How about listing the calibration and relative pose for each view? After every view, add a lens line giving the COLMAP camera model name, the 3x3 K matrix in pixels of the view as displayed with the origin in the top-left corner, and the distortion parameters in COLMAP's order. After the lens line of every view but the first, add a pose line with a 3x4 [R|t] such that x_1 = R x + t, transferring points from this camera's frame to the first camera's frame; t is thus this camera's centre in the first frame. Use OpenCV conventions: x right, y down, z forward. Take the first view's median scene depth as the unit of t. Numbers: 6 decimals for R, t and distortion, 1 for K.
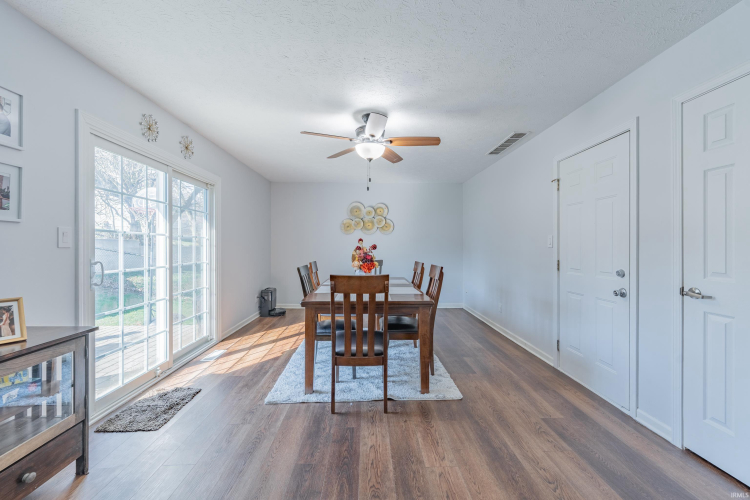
lens RADIAL K [[307.2, 0, 373.7], [0, 307.2, 246.7], [0, 0, 1]] dist [0.004401, -0.001189]
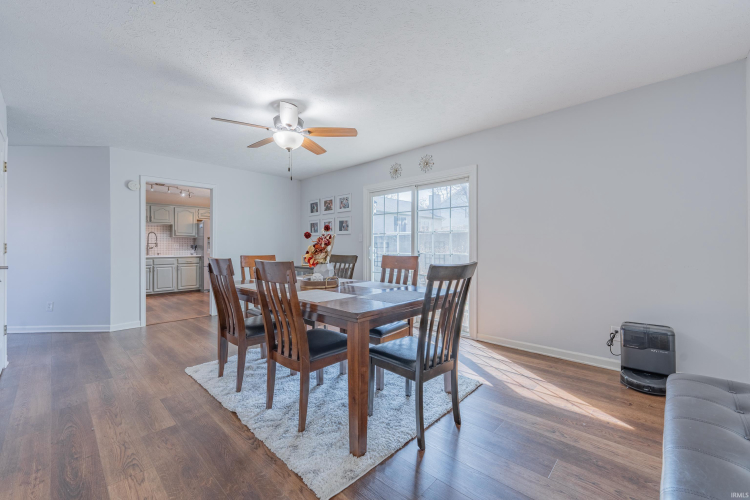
lens RADIAL K [[307.2, 0, 375.1], [0, 307.2, 250.5], [0, 0, 1]] dist [0.004401, -0.001189]
pose [[-0.707022, 0.003449, -0.707183, 0.517604], [-0.001291, 0.999980, 0.006168, 0.040336], [0.707190, 0.005274, -0.707004, 1.997283]]
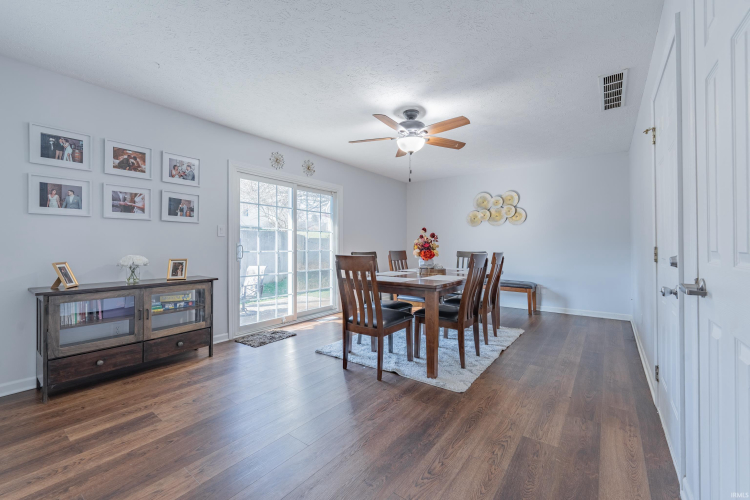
lens RADIAL K [[307.2, 0, 373.6], [0, 307.2, 246.5], [0, 0, 1]] dist [0.004401, -0.001189]
pose [[0.780539, -0.000183, -0.625107, 0.578109], [0.001594, 0.999997, 0.001698, 0.041690], [0.625105, -0.002322, 0.780537, 0.091874]]
